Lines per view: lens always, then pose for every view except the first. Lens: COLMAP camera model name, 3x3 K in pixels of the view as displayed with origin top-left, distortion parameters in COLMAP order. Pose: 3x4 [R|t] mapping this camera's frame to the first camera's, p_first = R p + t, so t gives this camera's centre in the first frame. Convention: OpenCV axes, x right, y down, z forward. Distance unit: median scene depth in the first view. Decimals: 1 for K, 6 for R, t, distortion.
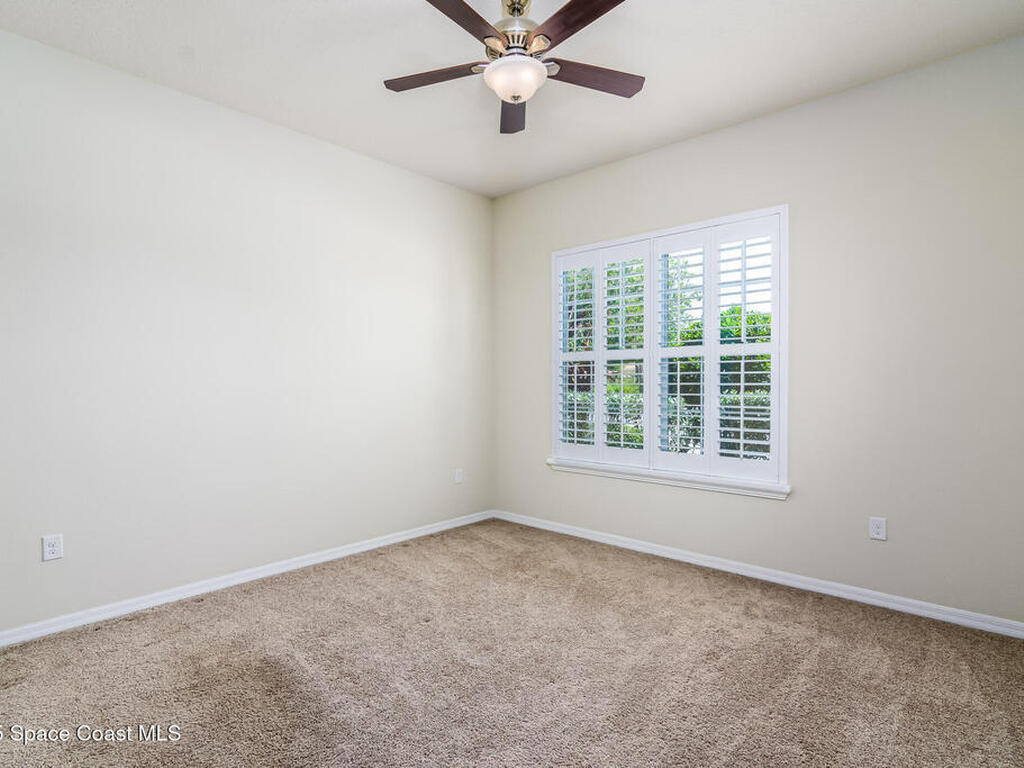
lens RADIAL K [[552.4, 0, 511.7], [0, 552.4, 384.4], [0, 0, 1]] dist [-0.000063, -0.003460]
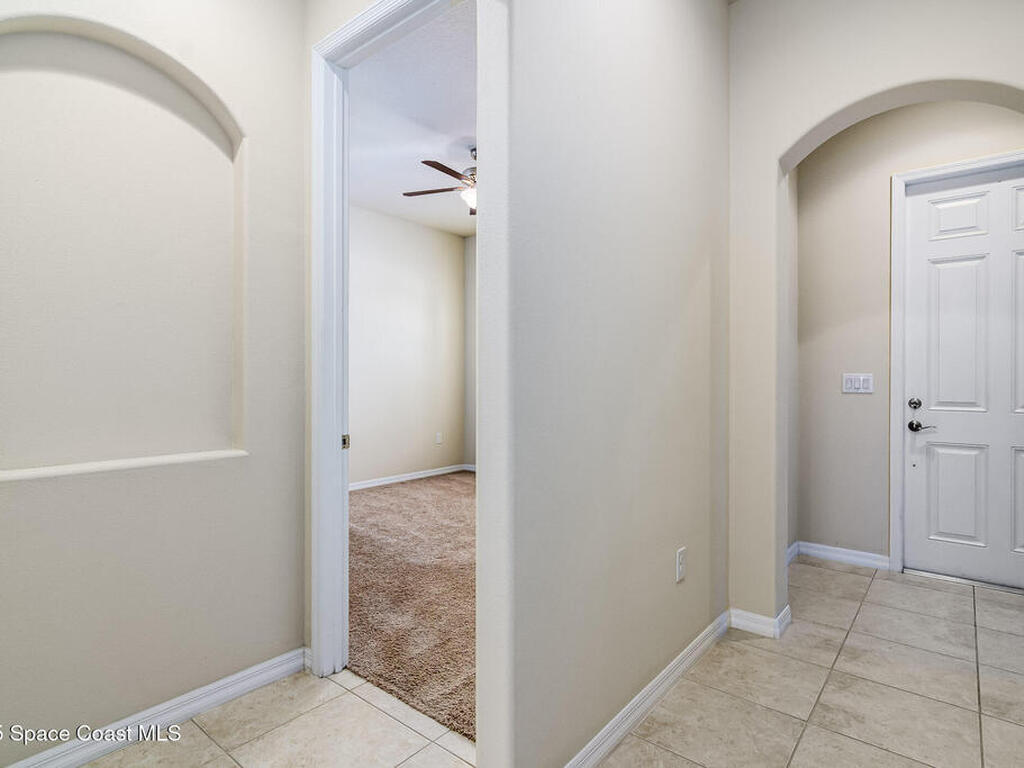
lens RADIAL K [[552.4, 0, 510.5], [0, 552.4, 383.9], [0, 0, 1]] dist [-0.000063, -0.003460]
pose [[0.998655, -0.000054, 0.051839, 0.012794], [-0.000327, 0.999973, 0.007351, 0.025451], [-0.051838, -0.007359, 0.998628, -0.478173]]
